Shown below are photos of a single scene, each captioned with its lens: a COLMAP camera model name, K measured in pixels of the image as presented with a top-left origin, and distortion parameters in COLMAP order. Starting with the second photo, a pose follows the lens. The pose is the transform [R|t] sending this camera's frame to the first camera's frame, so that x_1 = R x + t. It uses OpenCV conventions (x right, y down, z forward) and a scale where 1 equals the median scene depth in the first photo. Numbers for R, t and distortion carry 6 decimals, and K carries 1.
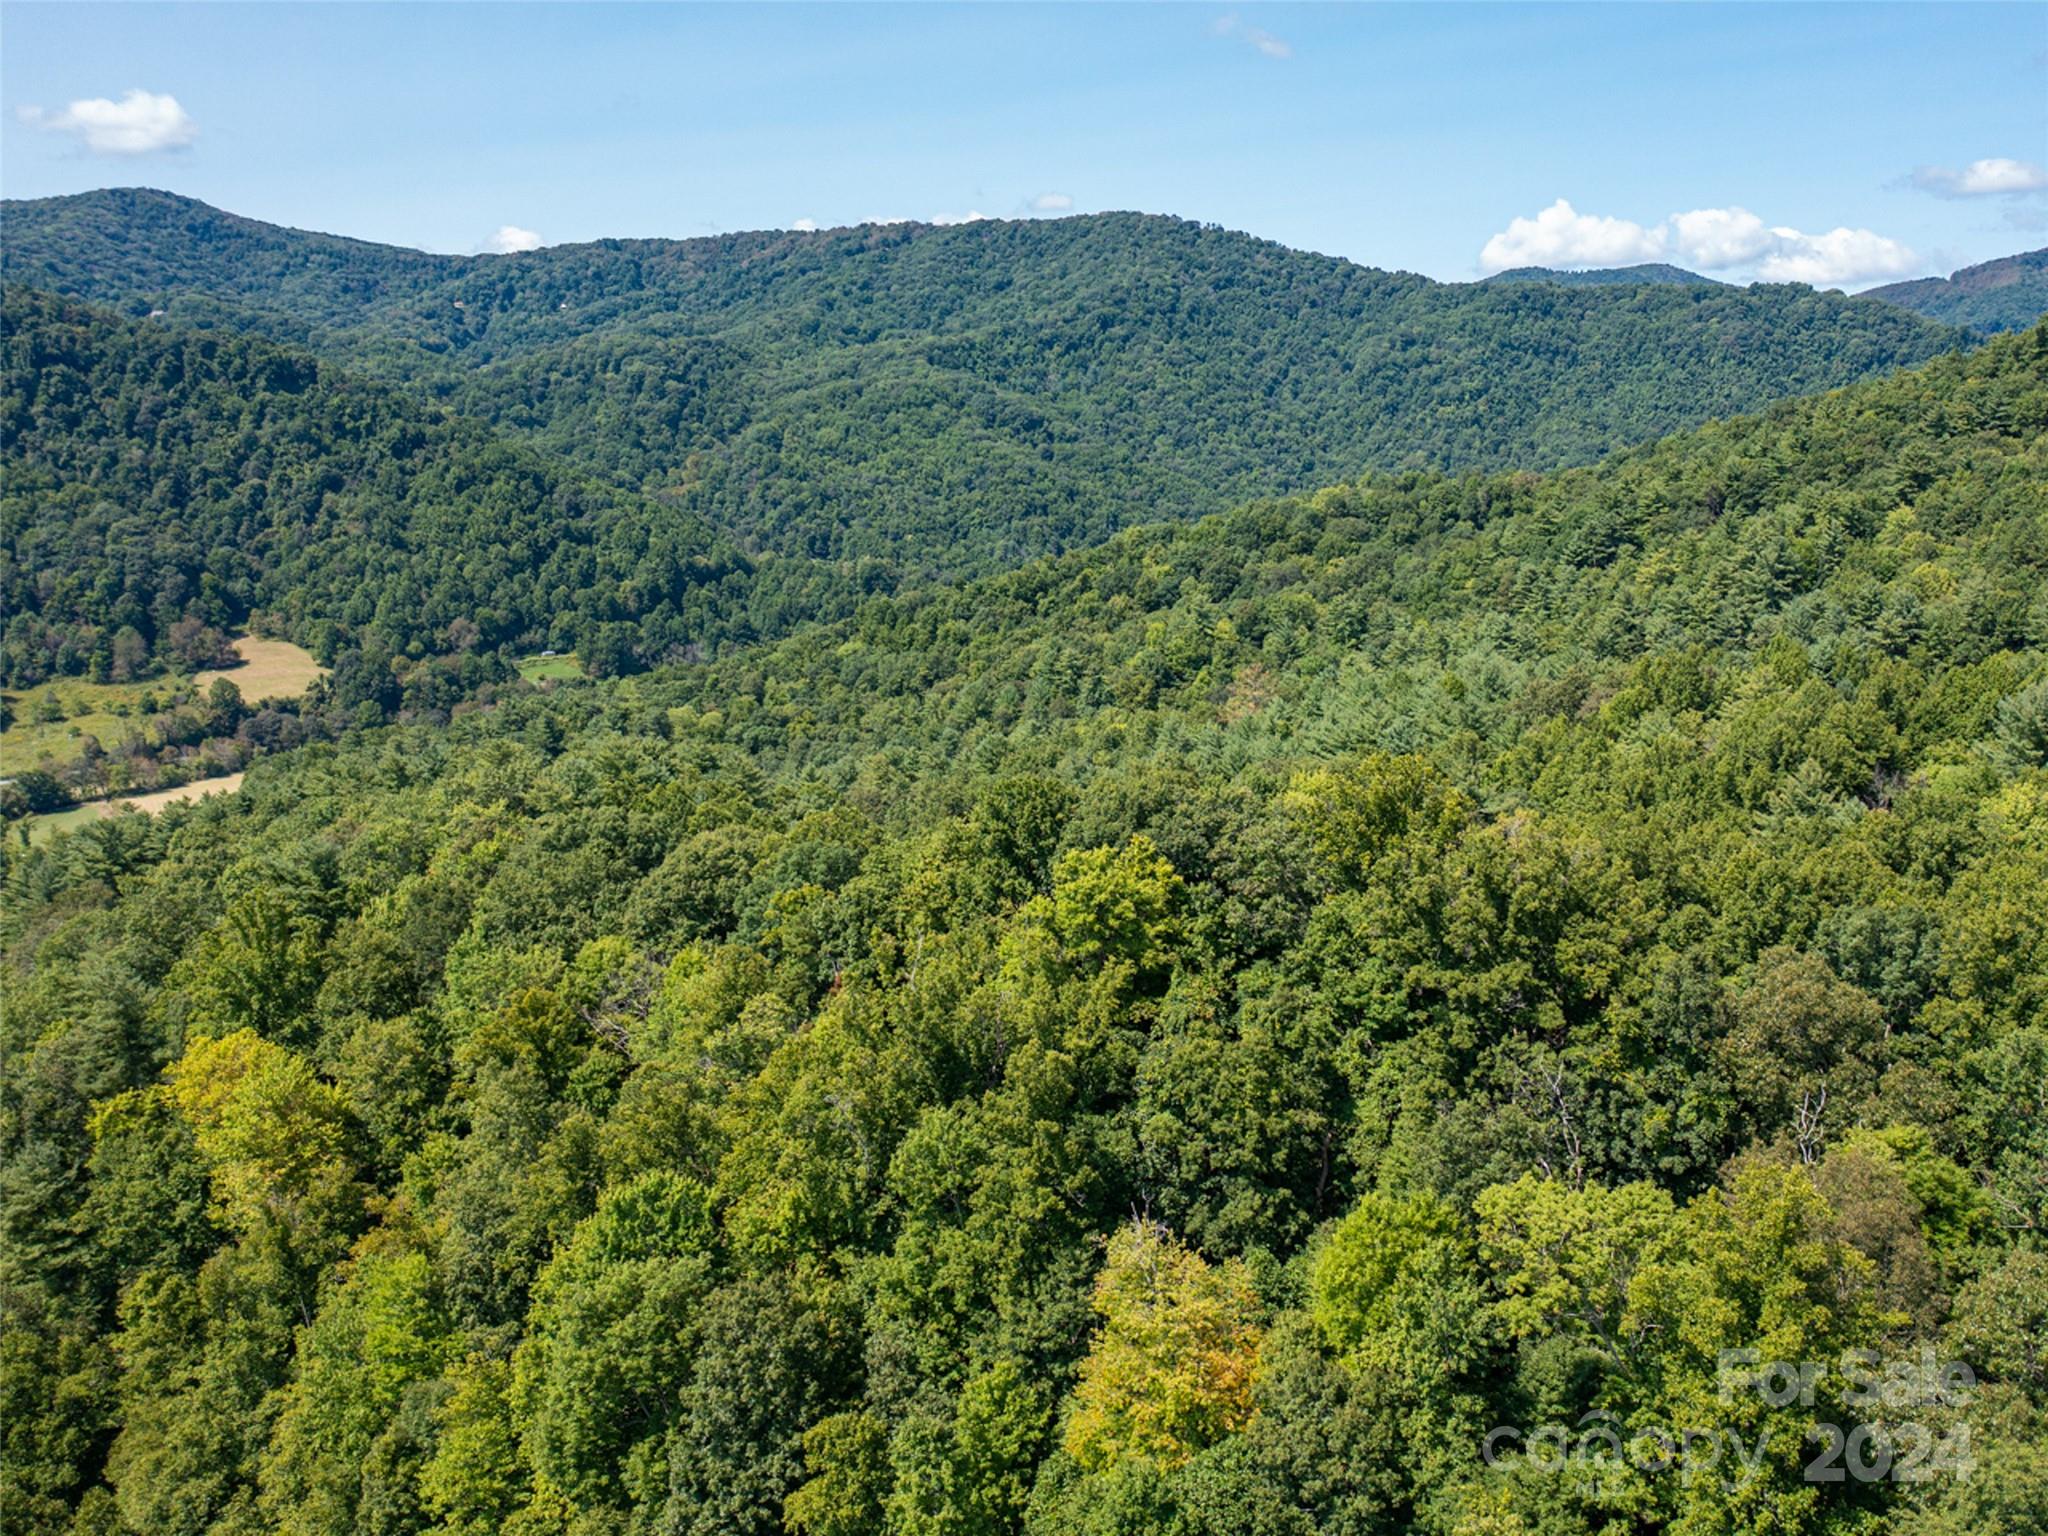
lens RADIAL K [[1734.4, 0, 1120.7], [0, 1734.4, 766.5], [0, 0, 1]] dist [-0.013270, 0.003437]
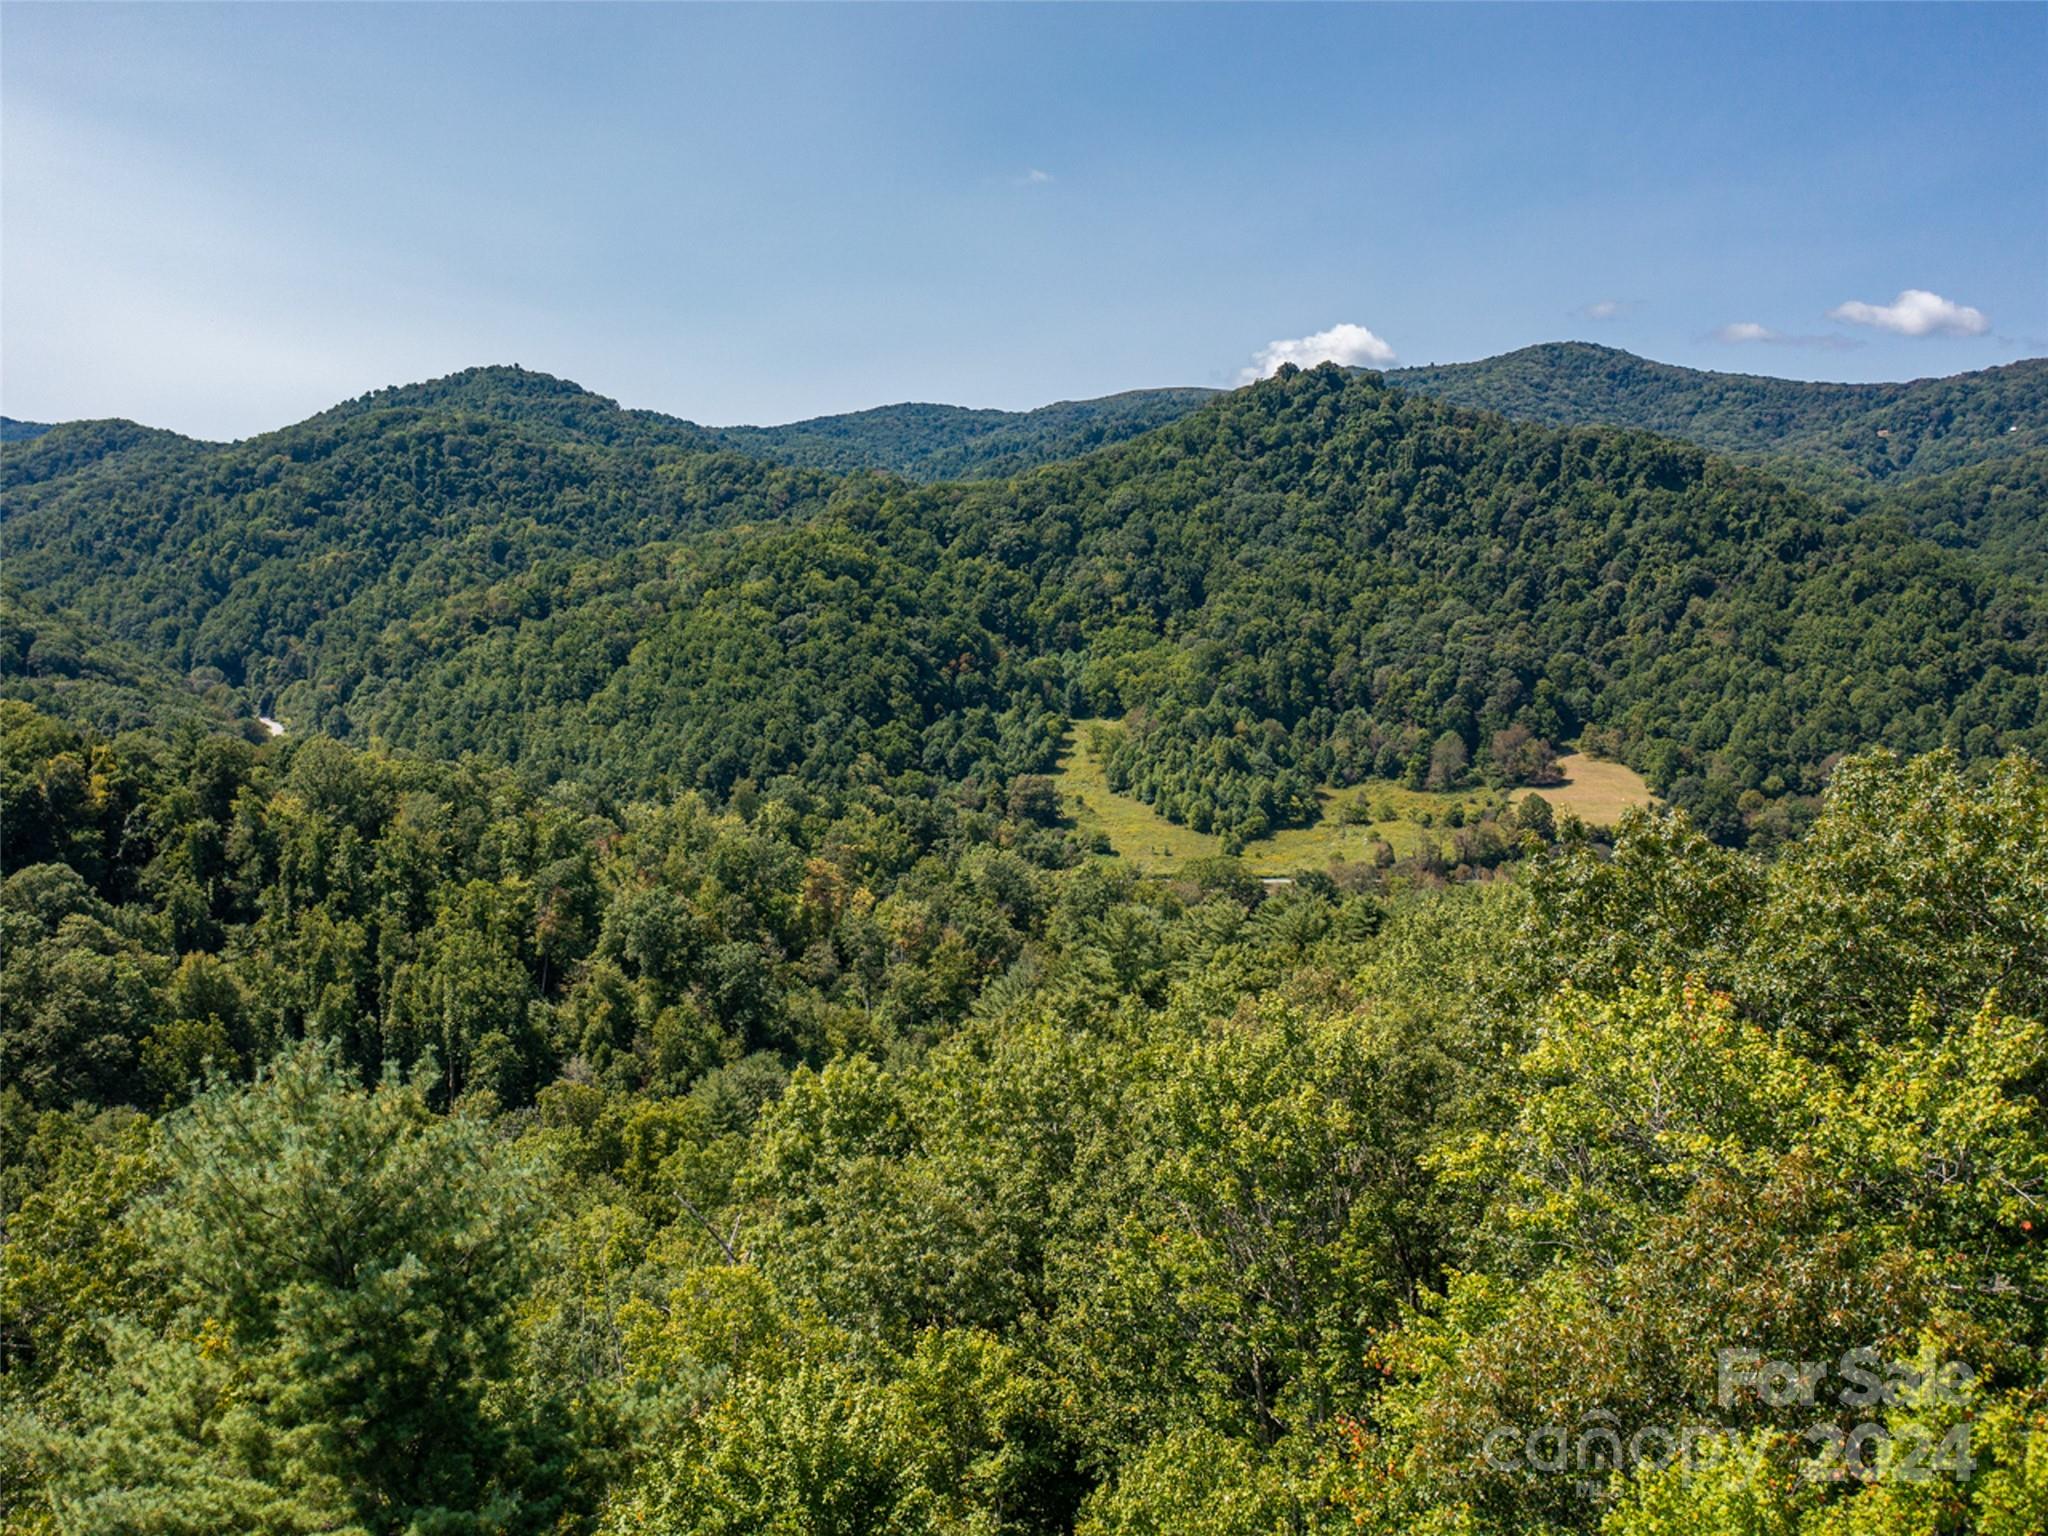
lens RADIAL K [[1783.1, 0, 926.1], [0, 1783.1, 775.2], [0, 0, 1]] dist [-0.028055, 0.004507]
pose [[0.664048, 0.083274, -0.743038, -0.056614], [-0.149778, 0.988450, -0.023077, 0.003310], [0.732534, 0.126615, 0.668851, 0.155368]]
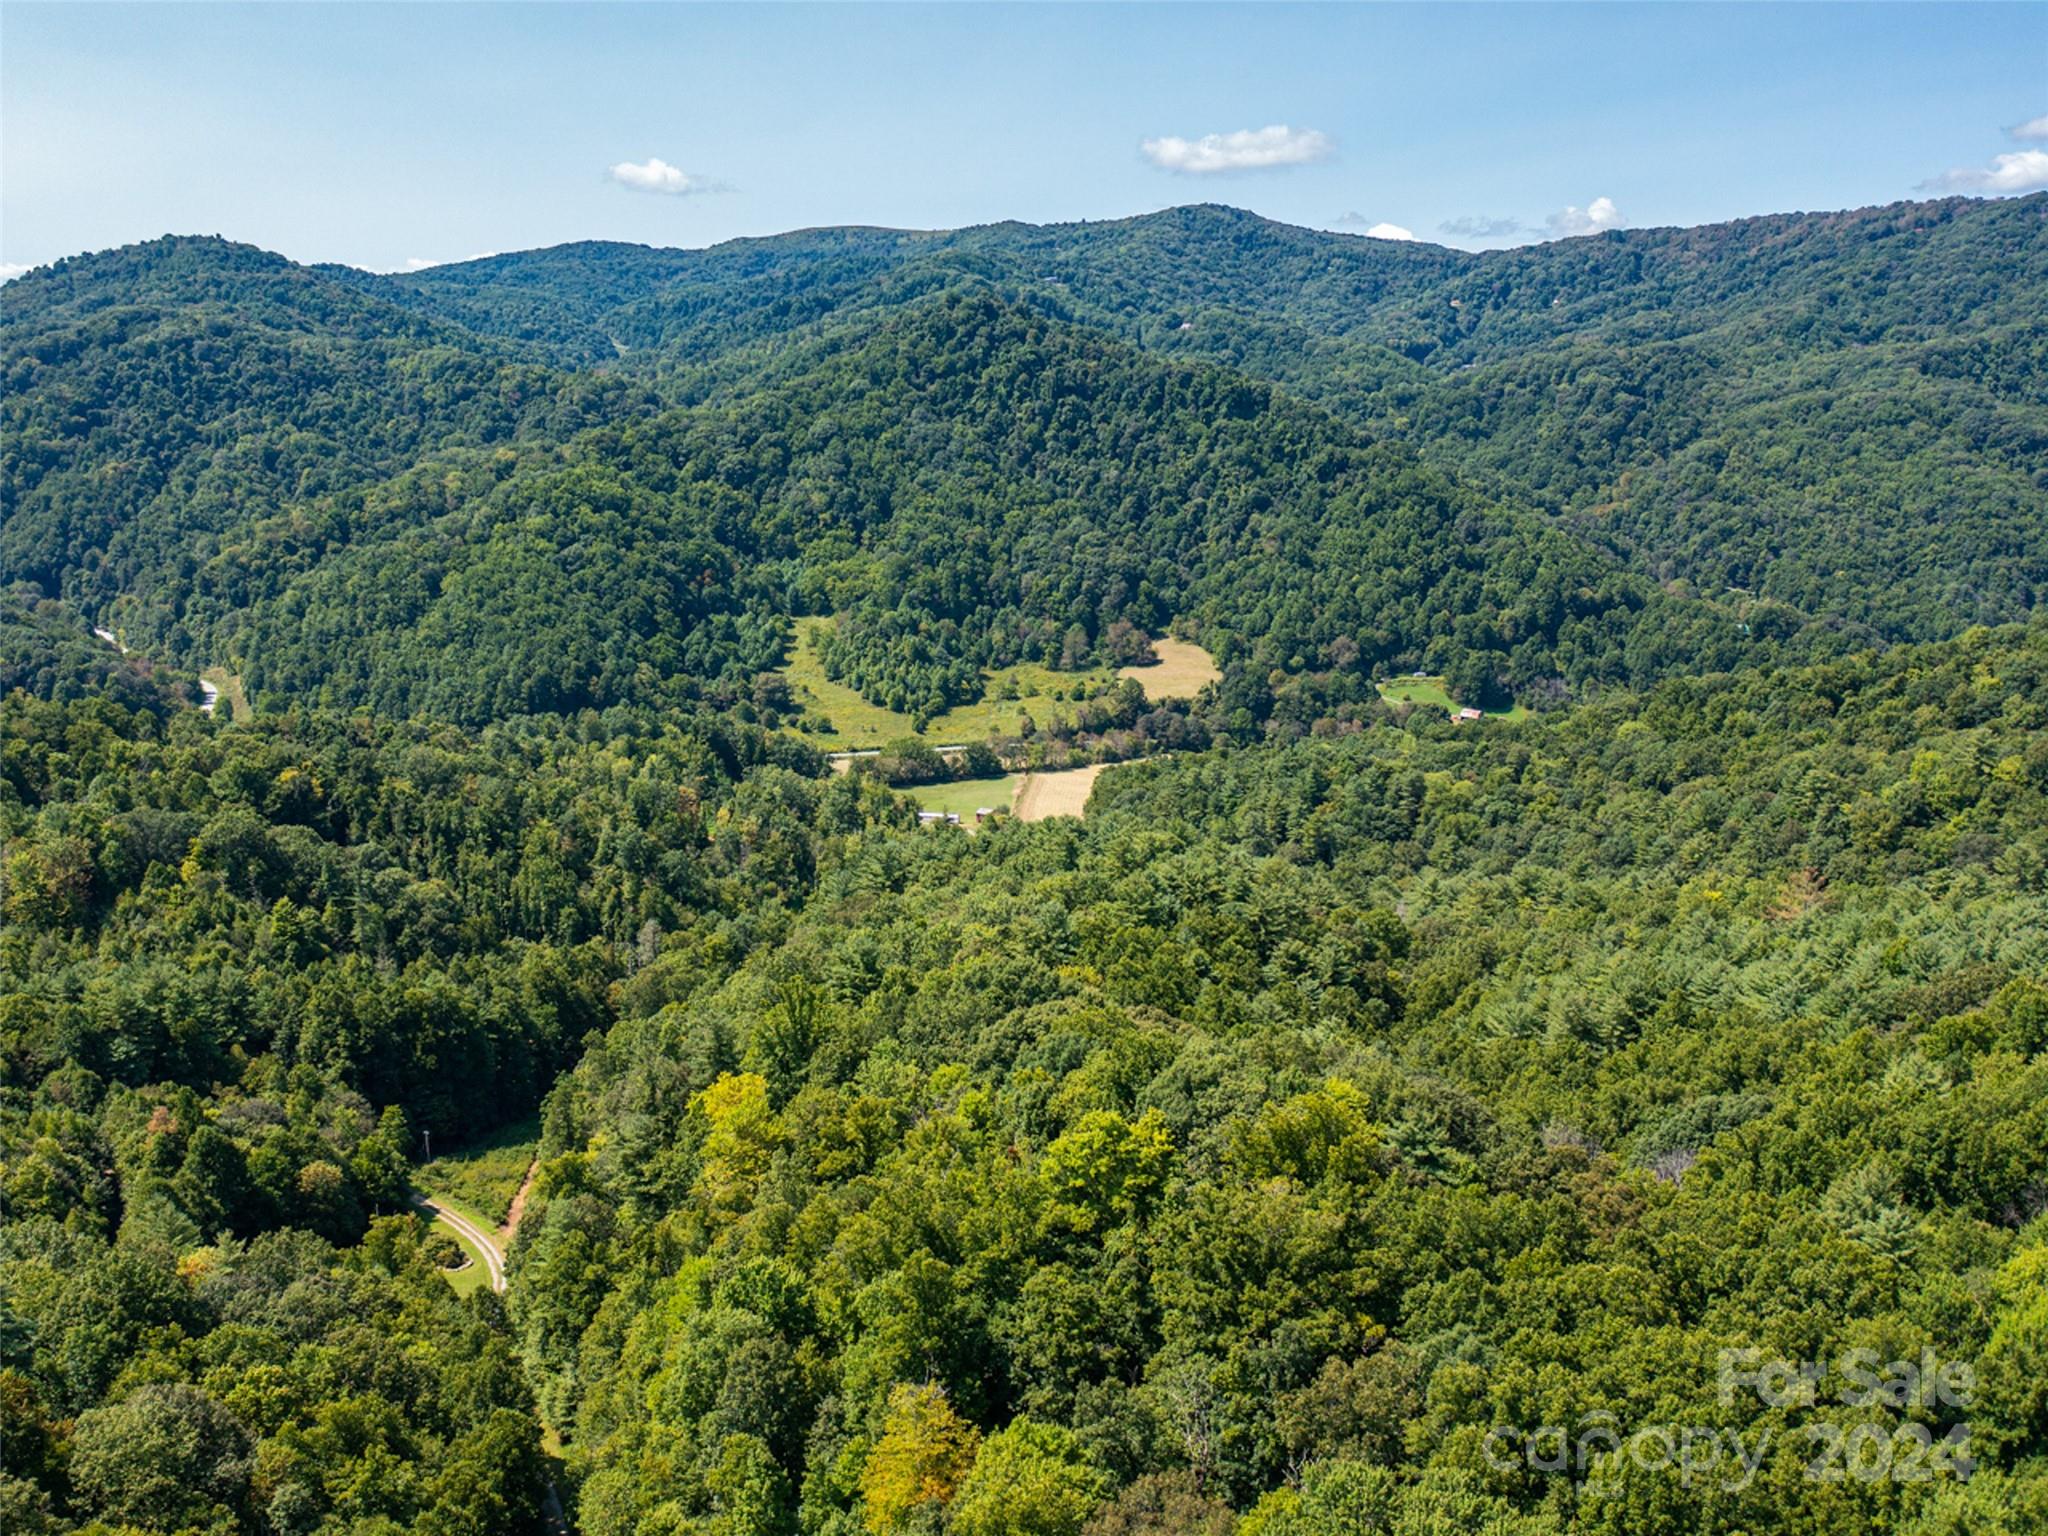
lens RADIAL K [[1739.6, 0, 972.1], [0, 1739.6, 760.8], [0, 0, 1]] dist [-0.022008, -0.001143]
pose [[0.803231, 0.123631, -0.582697, 0.072961], [-0.117164, 0.991906, 0.048944, -0.031128], [0.584031, 0.028958, 0.811214, -0.023074]]
